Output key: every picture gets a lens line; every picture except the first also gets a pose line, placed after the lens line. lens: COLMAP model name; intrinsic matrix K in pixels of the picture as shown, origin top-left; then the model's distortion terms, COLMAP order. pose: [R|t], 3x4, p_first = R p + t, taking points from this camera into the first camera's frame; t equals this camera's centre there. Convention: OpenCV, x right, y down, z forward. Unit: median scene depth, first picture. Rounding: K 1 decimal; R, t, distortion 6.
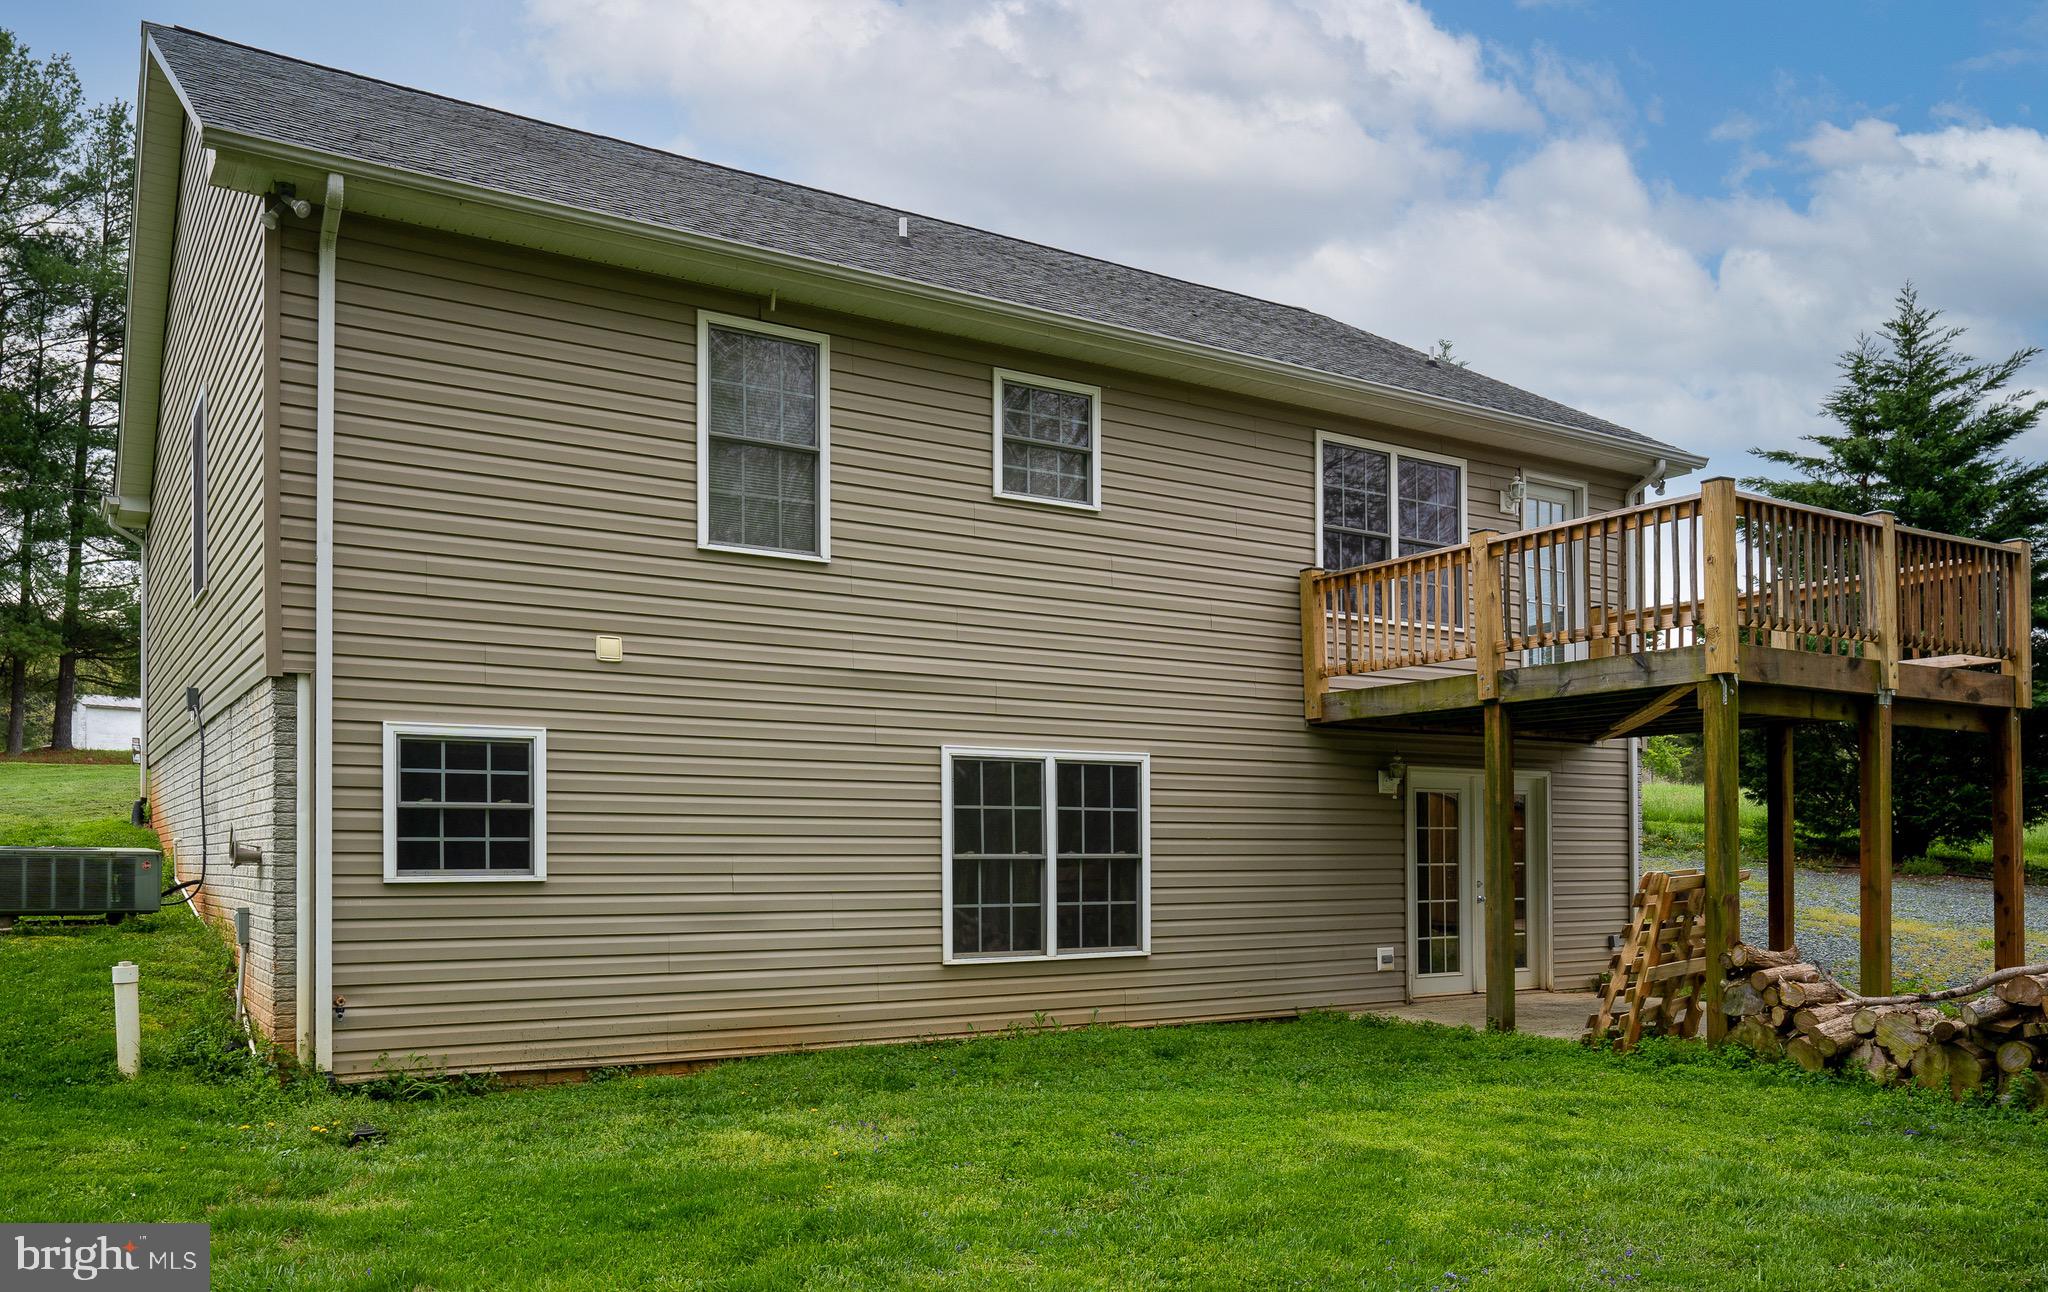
lens RADIAL K [[1551.6, 0, 959.9], [0, 1551.6, 847.7], [0, 0, 1]] dist [-0.007045, 0.010693]
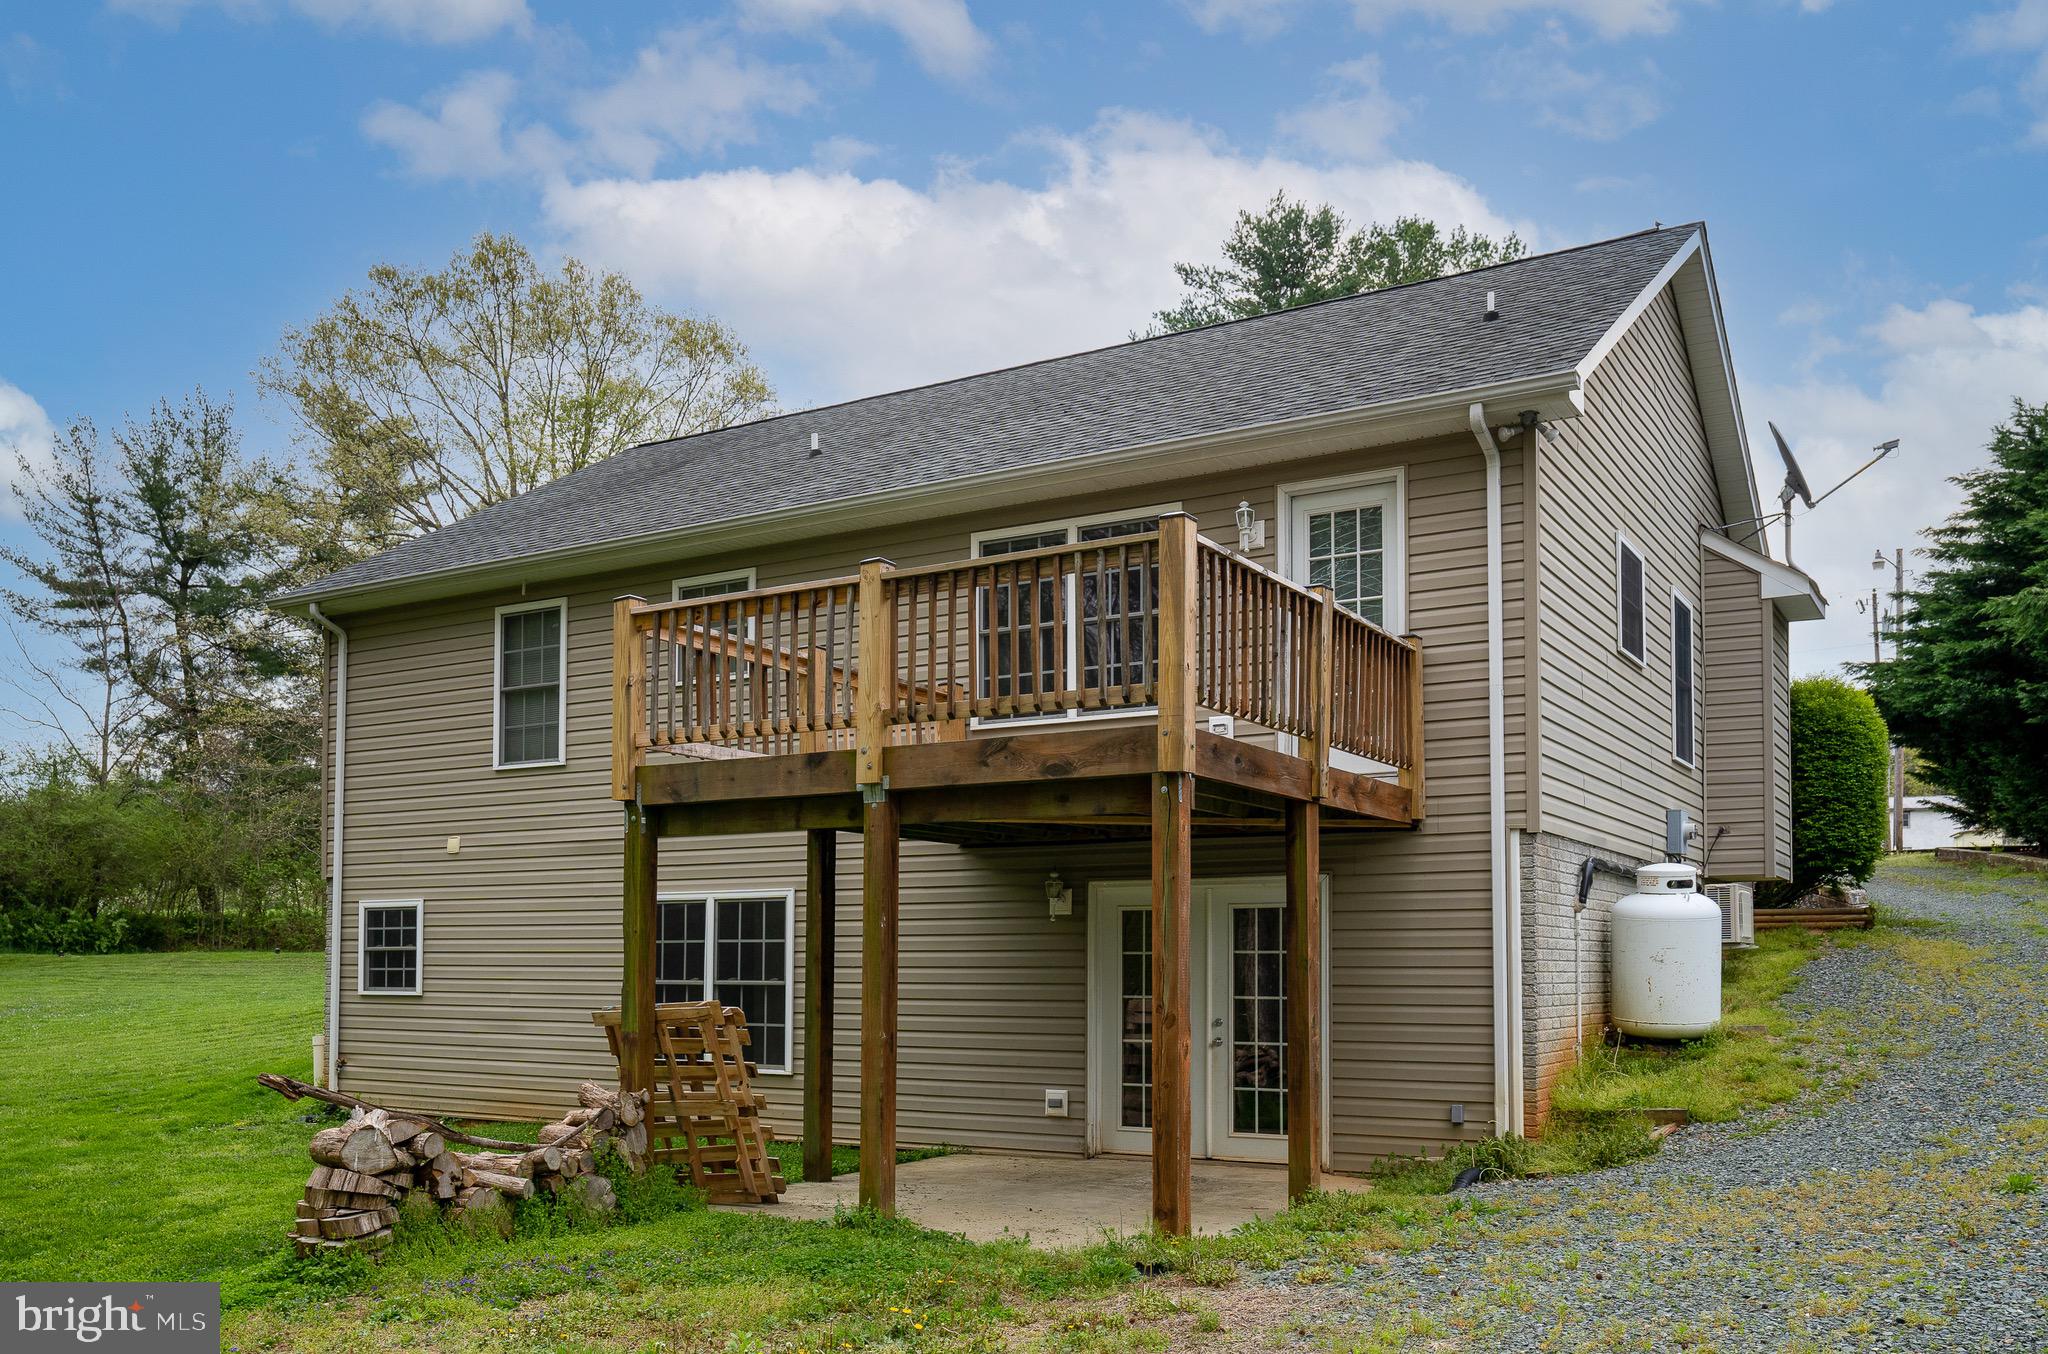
lens RADIAL K [[1689.8, 0, 1027.8], [0, 1689.8, 902.1], [0, 0, 1]] dist [0.002084, 0.000650]
pose [[0.462095, -0.030850, -0.886294, 1.327480], [0.004251, 0.999460, -0.032573, -0.012687], [0.886820, 0.011284, 0.461977, 0.638693]]
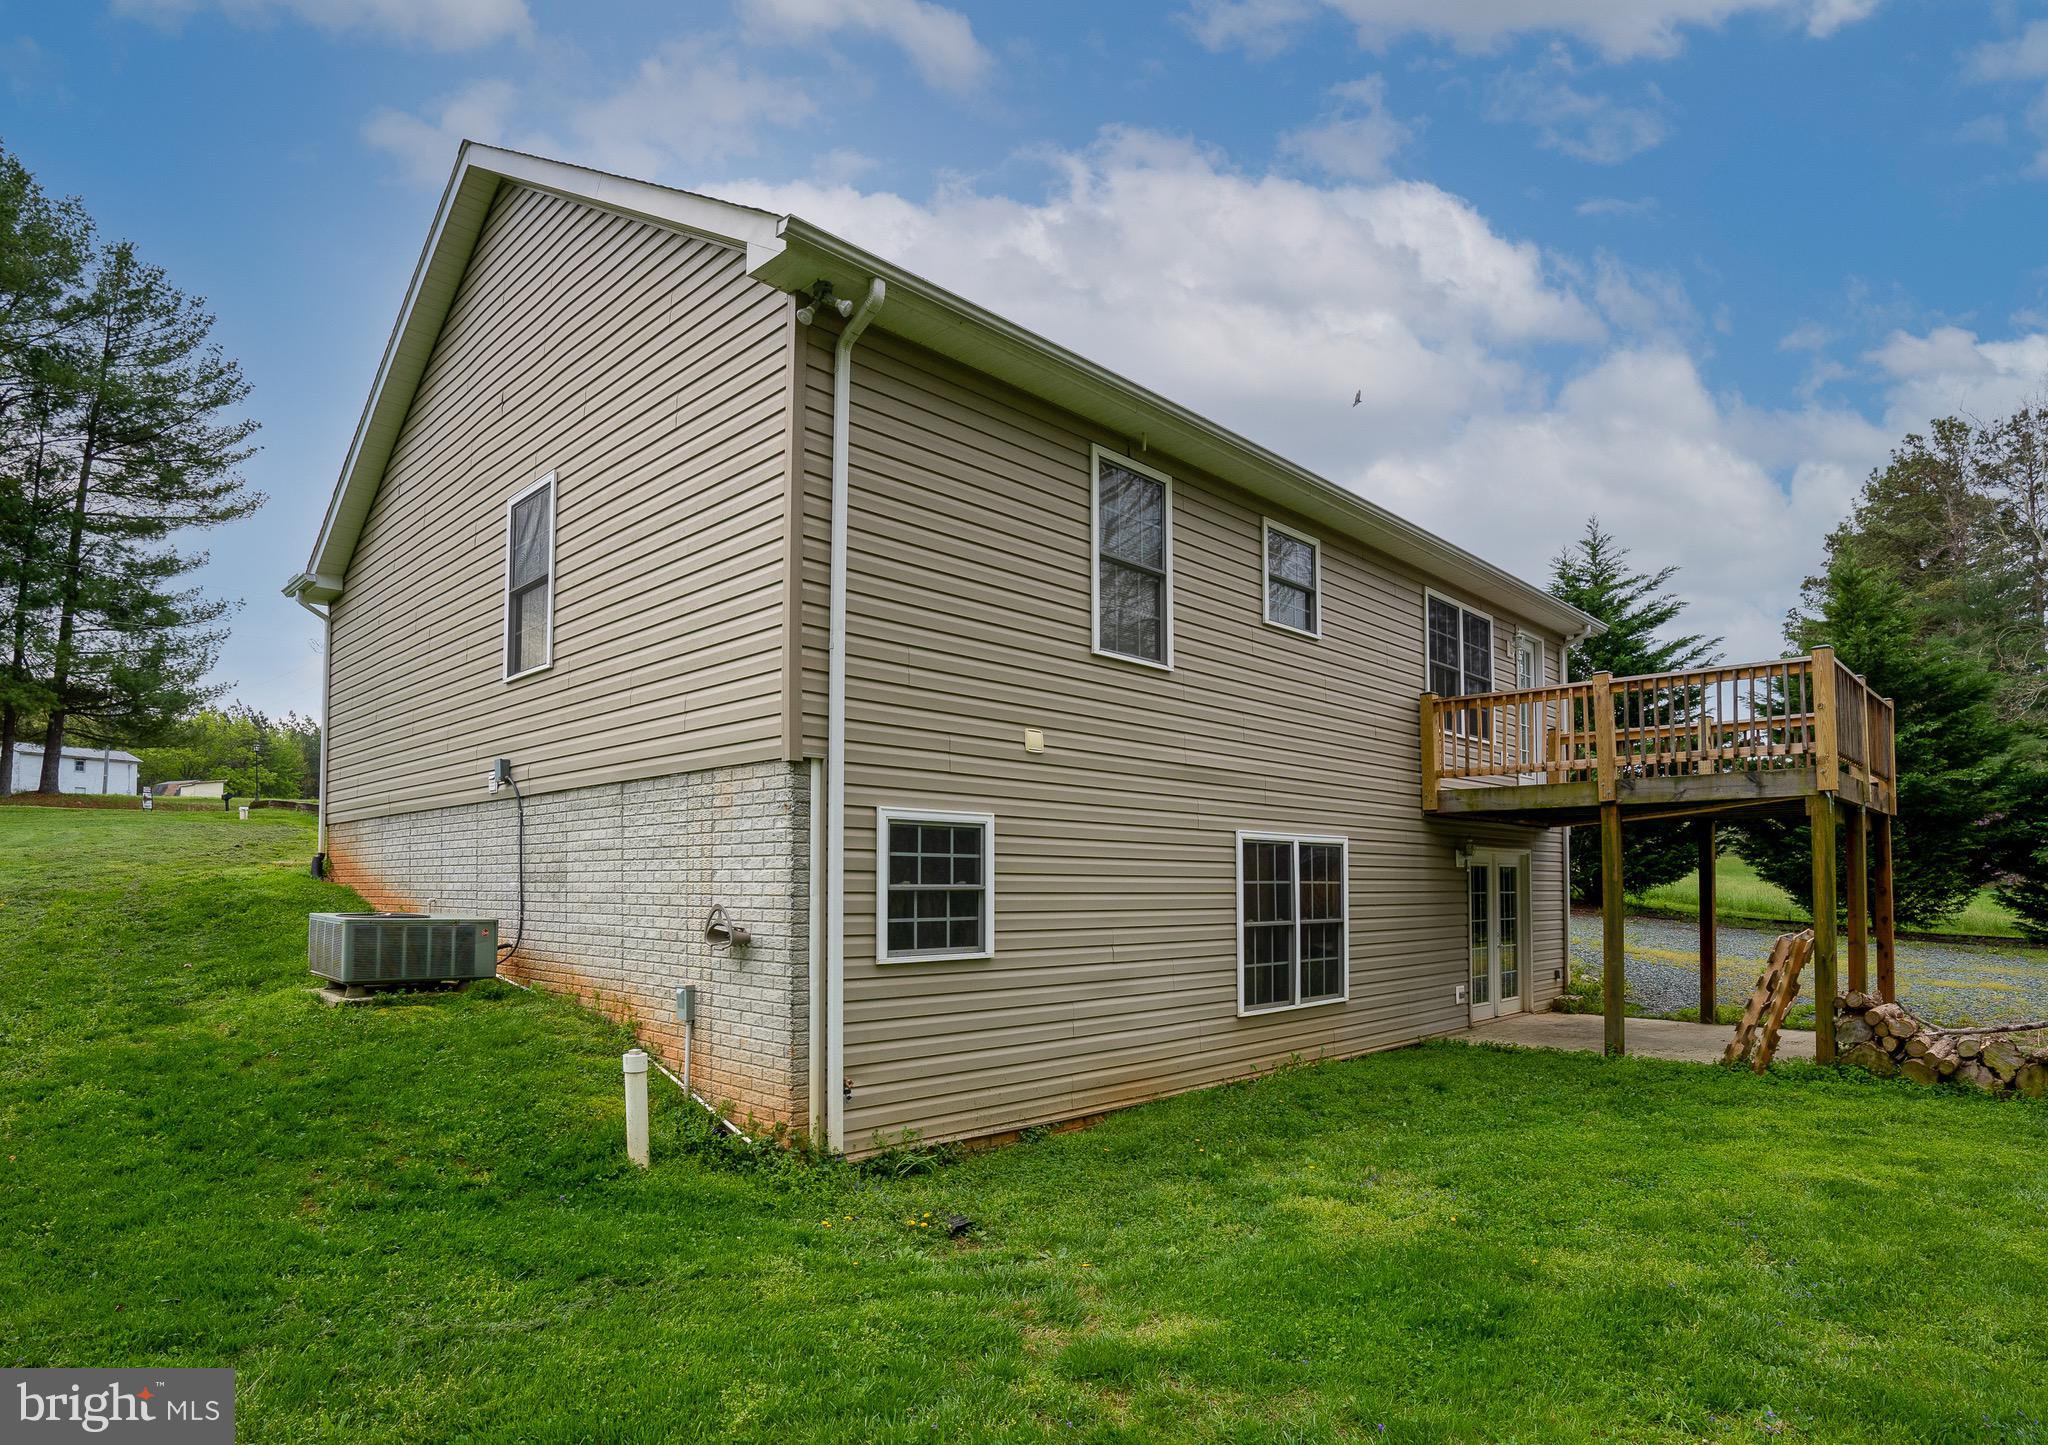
lens RADIAL K [[1147.0, 0, 1003.1], [0, 1147.0, 851.7], [0, 0, 1]] dist [-0.060046, 0.020479]
pose [[0.971643, 0.011705, 0.236165, -0.380856], [-0.006492, 0.999718, -0.022843, -0.028144], [-0.236366, 0.020662, 0.971444, 0.196576]]
